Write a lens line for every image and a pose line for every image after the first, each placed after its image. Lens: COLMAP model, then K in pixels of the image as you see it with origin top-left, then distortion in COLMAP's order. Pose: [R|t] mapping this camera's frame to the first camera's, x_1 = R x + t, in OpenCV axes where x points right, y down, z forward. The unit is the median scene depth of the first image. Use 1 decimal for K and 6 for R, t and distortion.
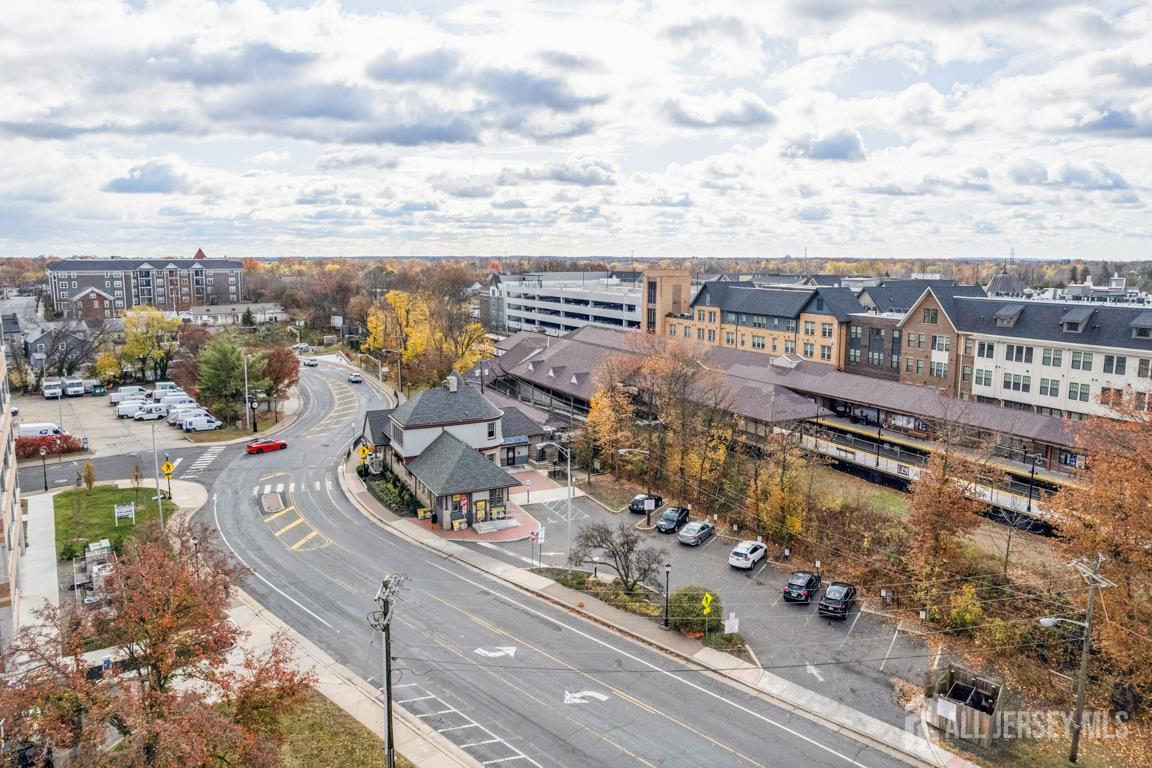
lens RADIAL K [[759.6, 0, 579.3], [0, 759.6, 334.8], [0, 0, 1]] dist [-0.063023, 0.049363]
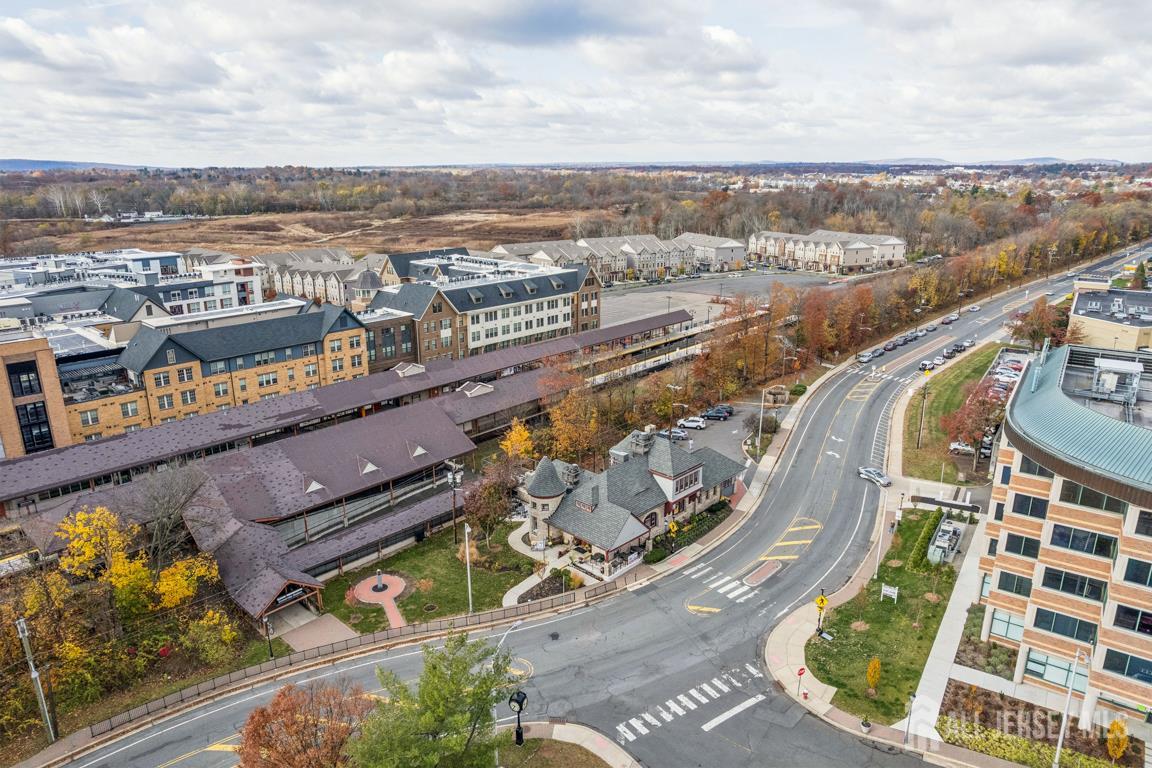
lens RADIAL K [[742.6, 0, 580.8], [0, 742.6, 371.0], [0, 0, 1]] dist [-0.065941, 0.045792]
pose [[-0.333393, -0.249496, 0.909176, -1.040855], [0.103347, 0.948865, 0.298285, -0.335911], [-0.937107, 0.193407, -0.290560, 1.302291]]
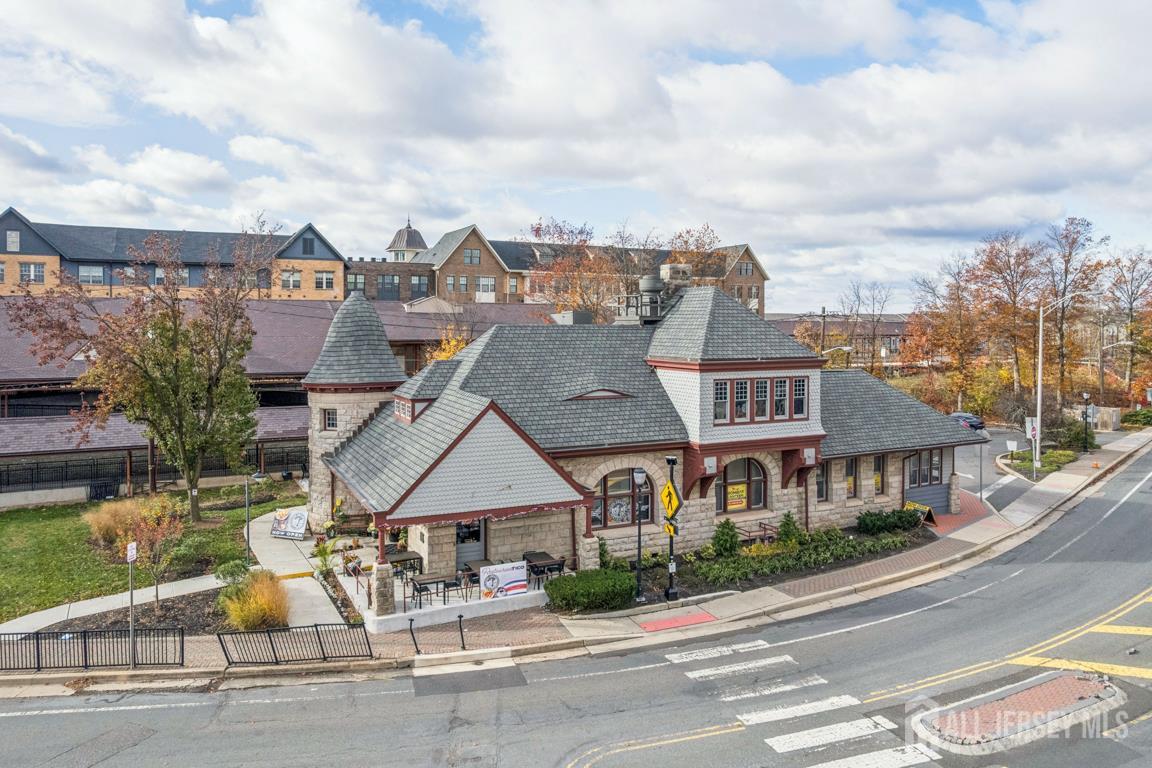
lens RADIAL K [[779.1, 0, 548.0], [0, 779.1, 360.1], [0, 0, 1]] dist [-0.067758, 0.052731]
pose [[0.024905, -0.043352, 0.998749, -0.553380], [0.100968, 0.994060, 0.040631, 0.081419], [-0.994578, 0.099830, 0.029134, 0.986244]]
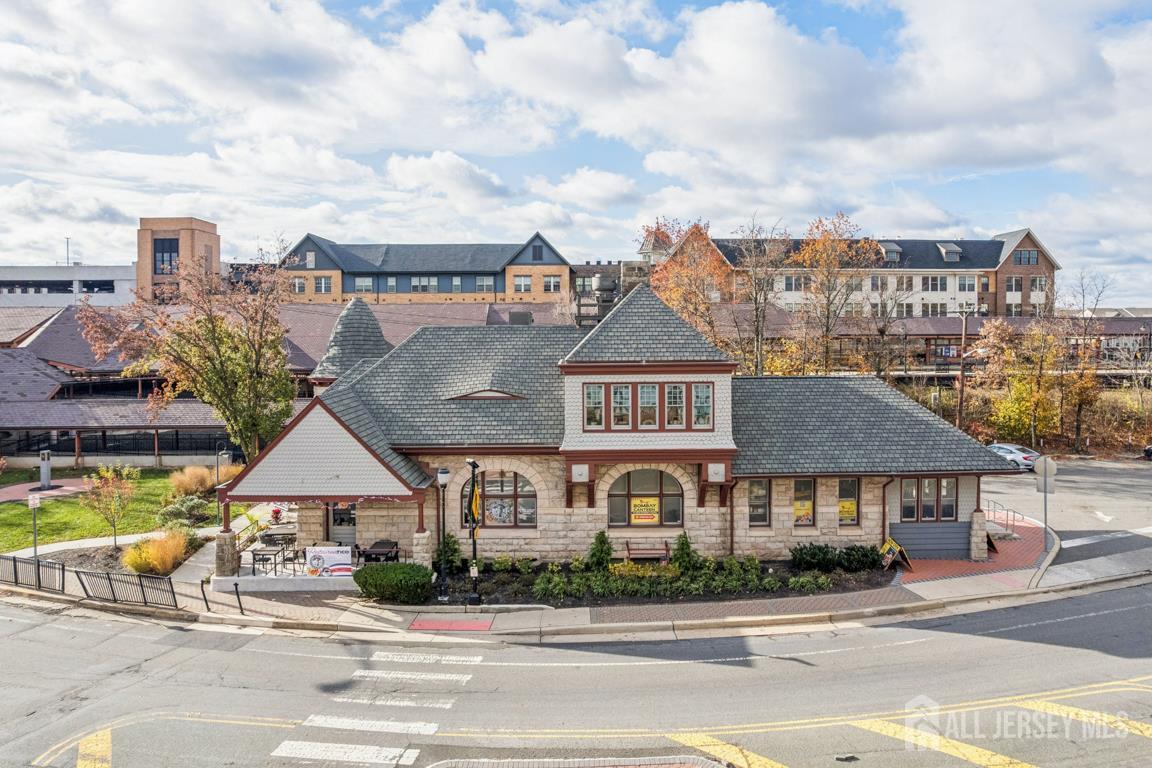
lens RADIAL K [[759.7, 0, 588.7], [0, 759.7, 337.8], [0, 0, 1]] dist [-0.071847, 0.058078]
pose [[0.439318, -0.018846, 0.898134, -0.499114], [0.097397, 0.994886, -0.026765, 0.099642], [-0.893036, 0.099234, 0.438906, 0.788042]]
